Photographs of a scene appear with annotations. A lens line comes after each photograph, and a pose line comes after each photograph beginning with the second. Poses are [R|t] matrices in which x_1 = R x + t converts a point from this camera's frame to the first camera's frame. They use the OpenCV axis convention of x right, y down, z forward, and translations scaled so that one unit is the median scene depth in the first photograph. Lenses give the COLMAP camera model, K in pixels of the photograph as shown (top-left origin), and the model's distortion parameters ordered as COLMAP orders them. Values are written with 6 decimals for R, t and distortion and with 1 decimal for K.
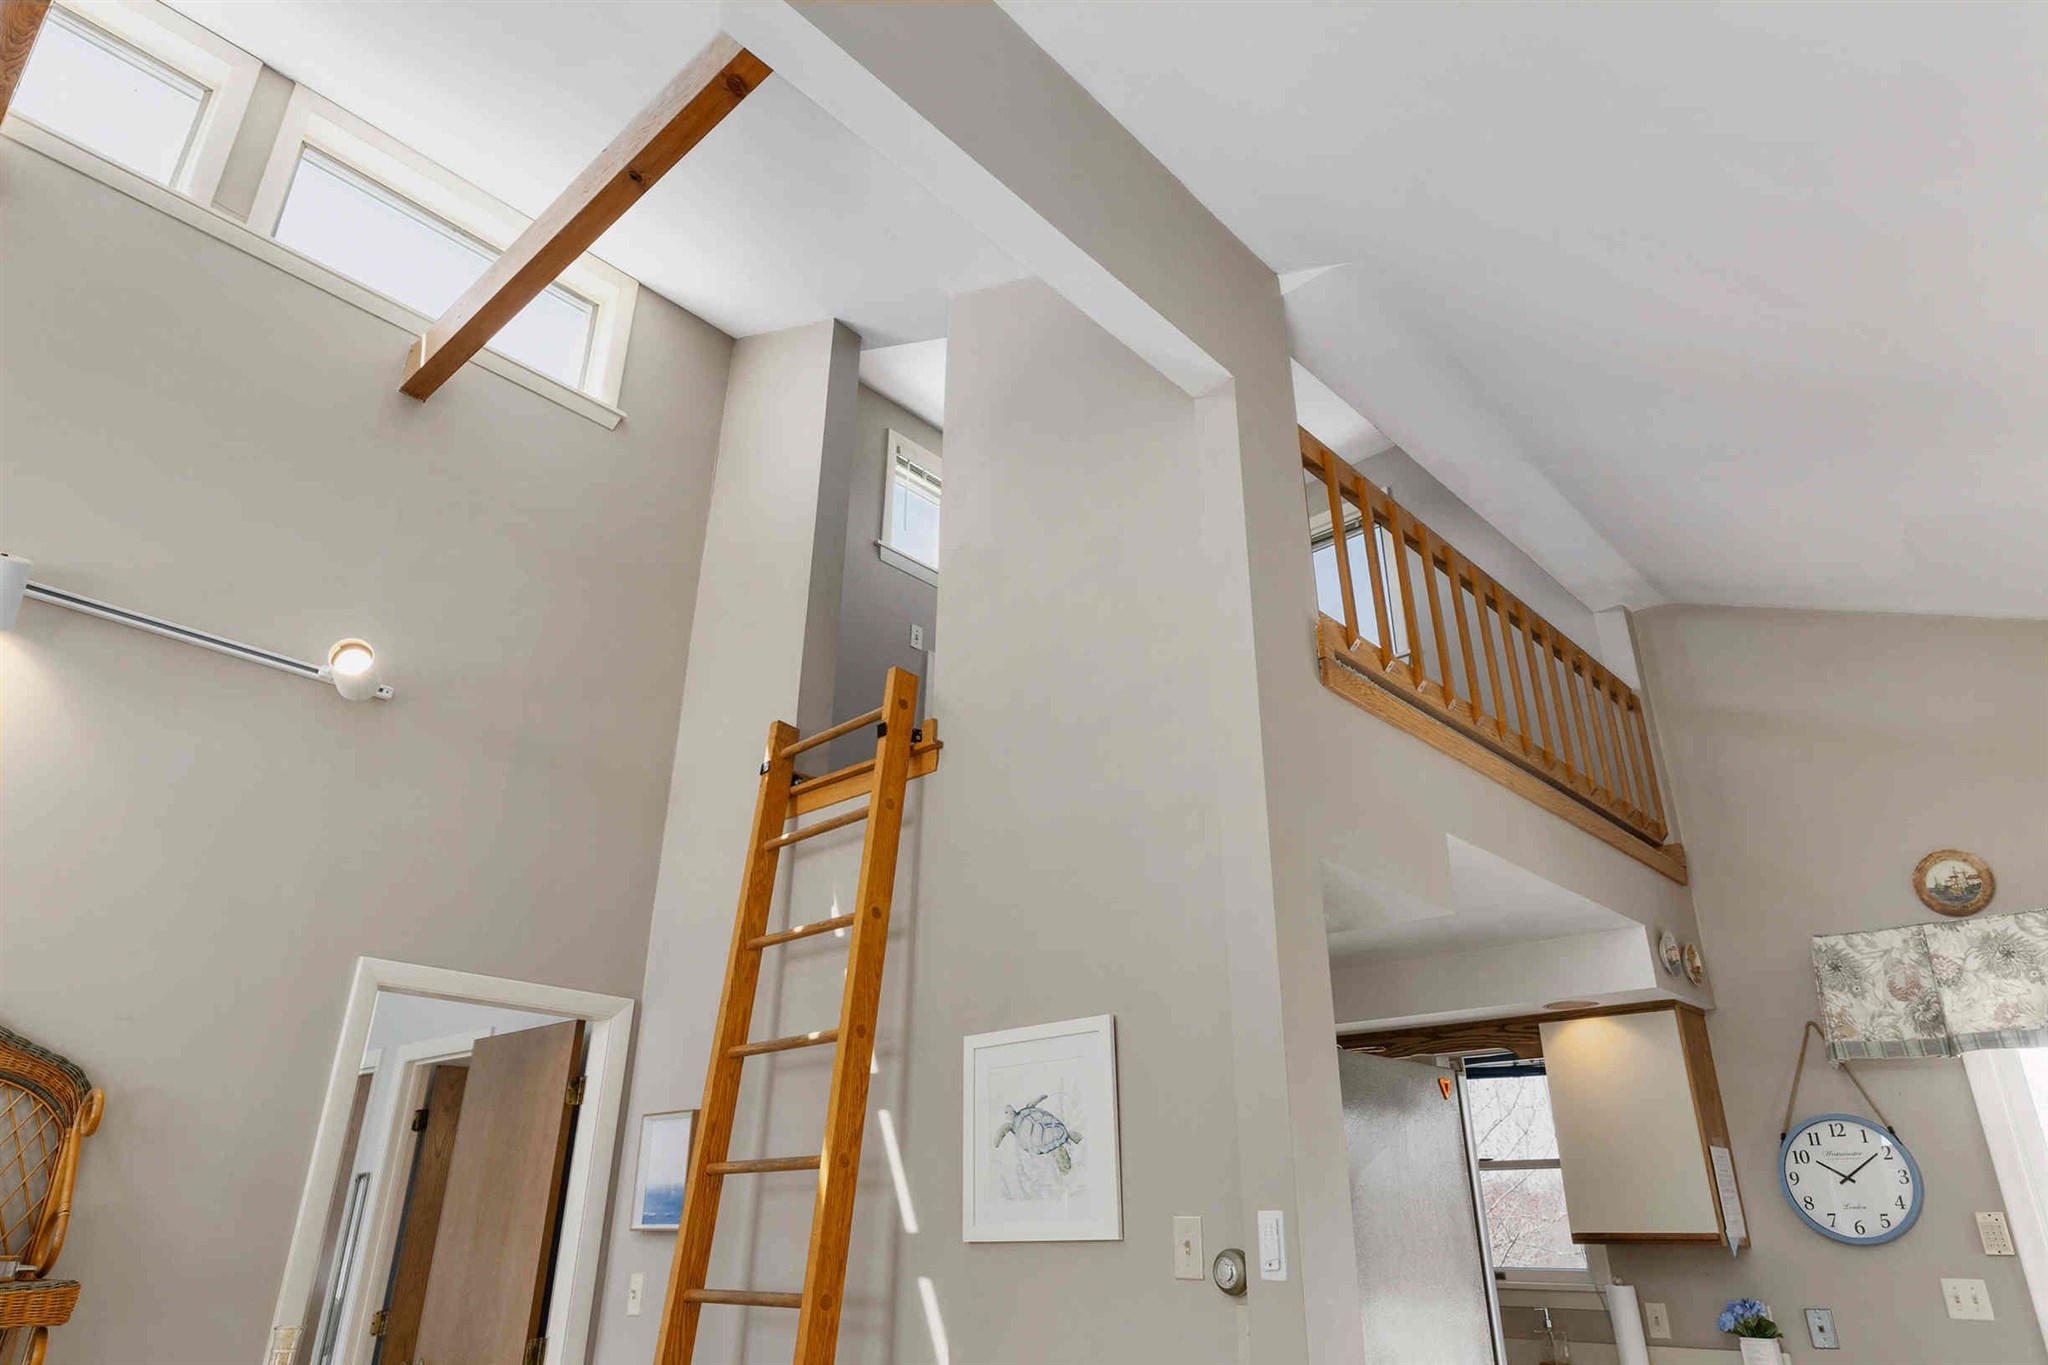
lens RADIAL K [[1265.2, 0, 1025.7], [0, 1265.2, 679.4], [0, 0, 1]] dist [-0.005739, -0.002098]
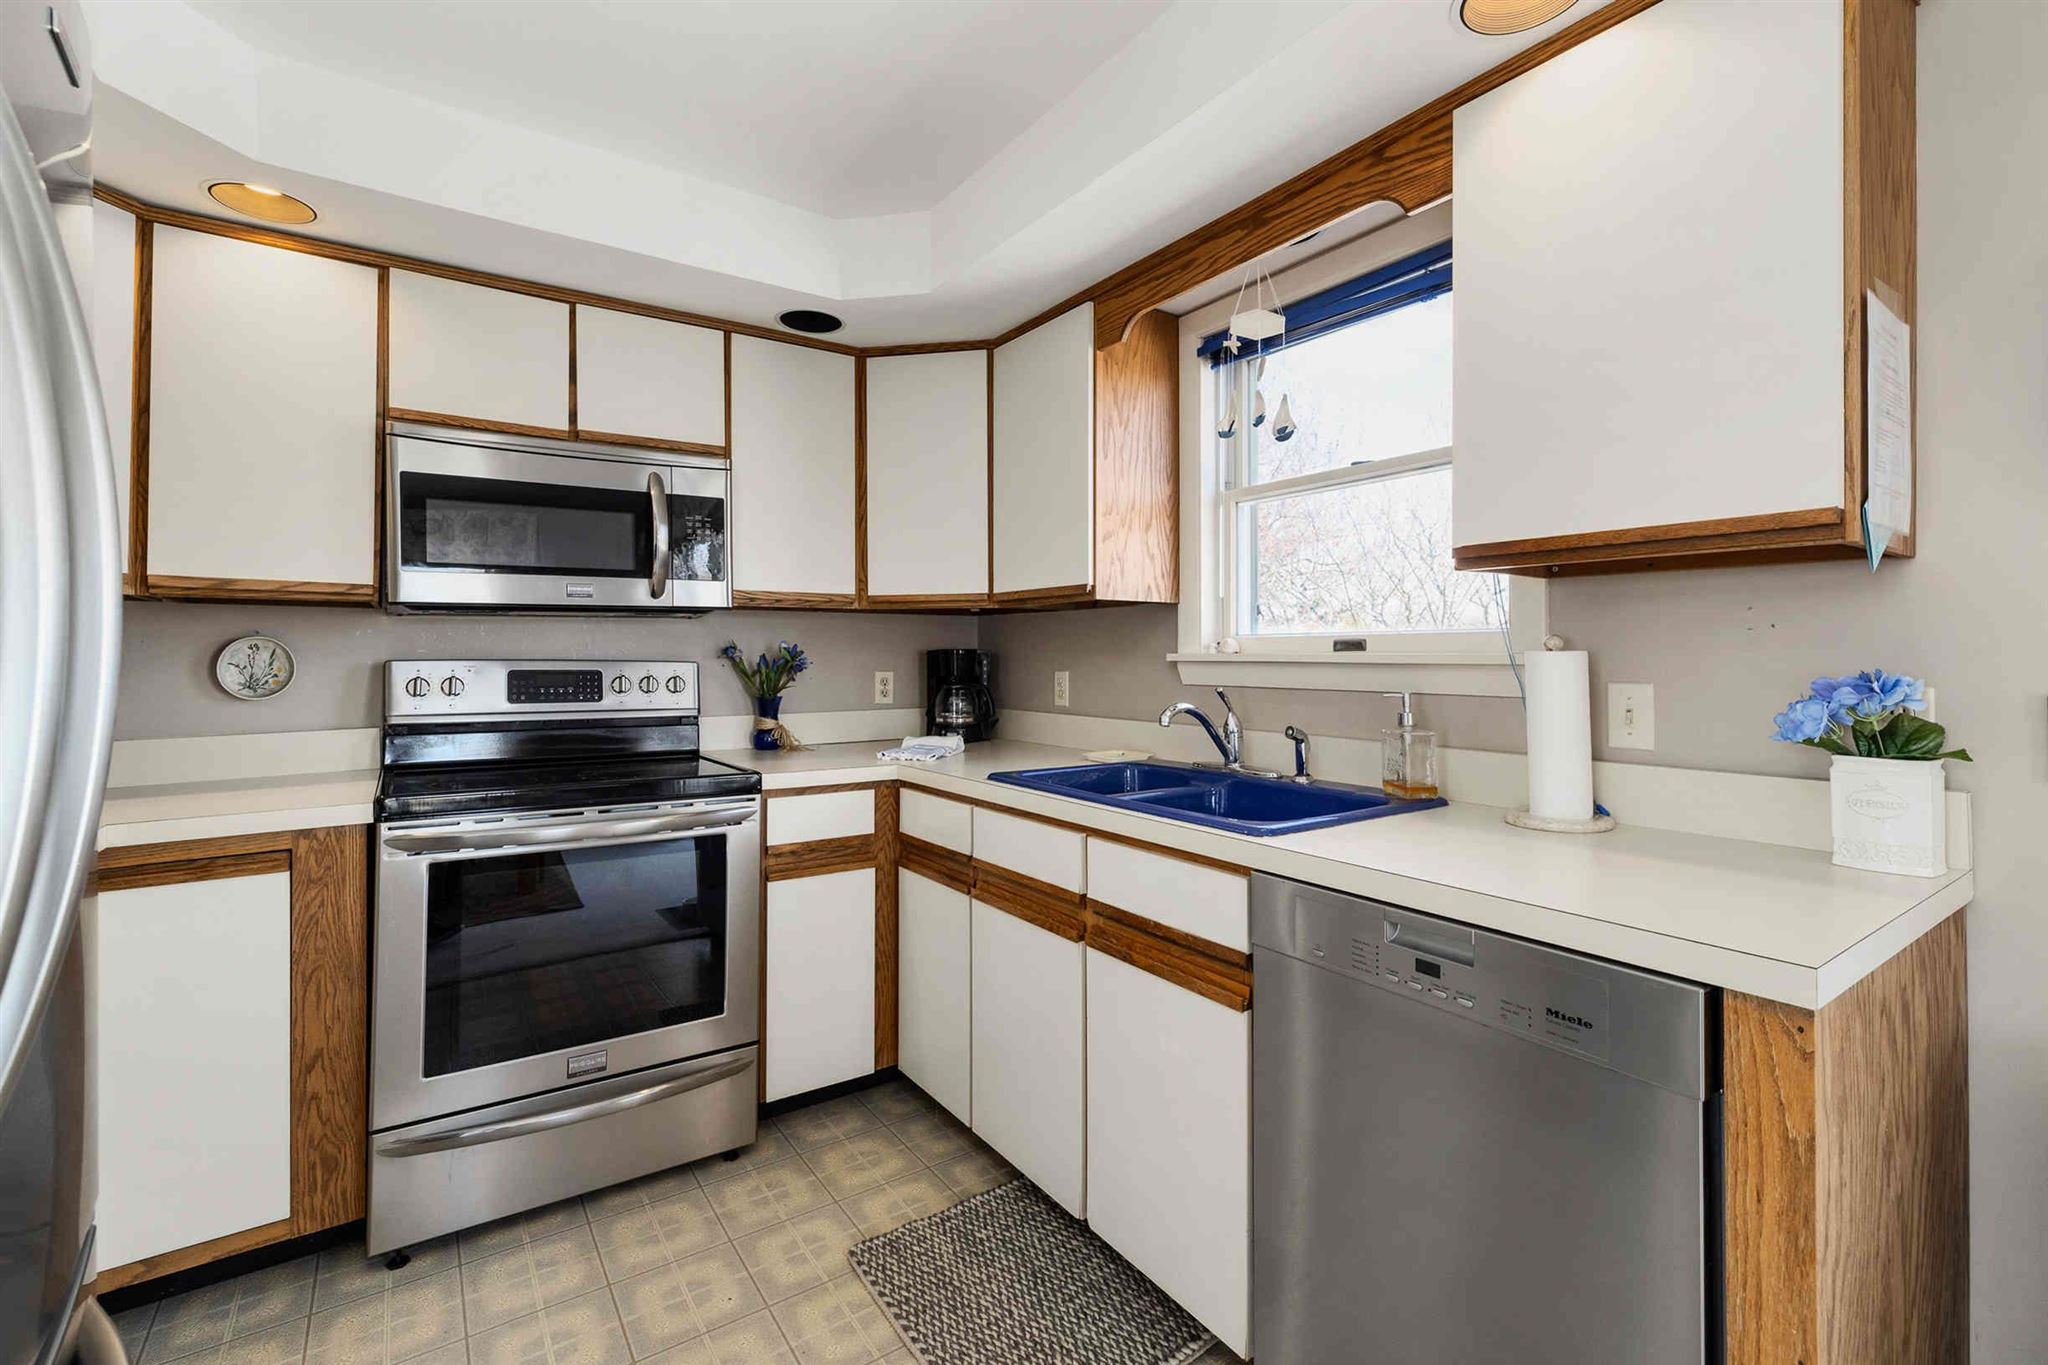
lens RADIAL K [[887.1, 0, 1023.7], [0, 887.1, 655.1], [0, 0, 1]] dist [-0.002338, -0.000175]
pose [[0.979249, -0.006132, -0.202567, 0.360205], [0.086876, 0.915745, 0.392254, 0.350244], [0.183094, -0.401713, 0.897275, 0.694989]]
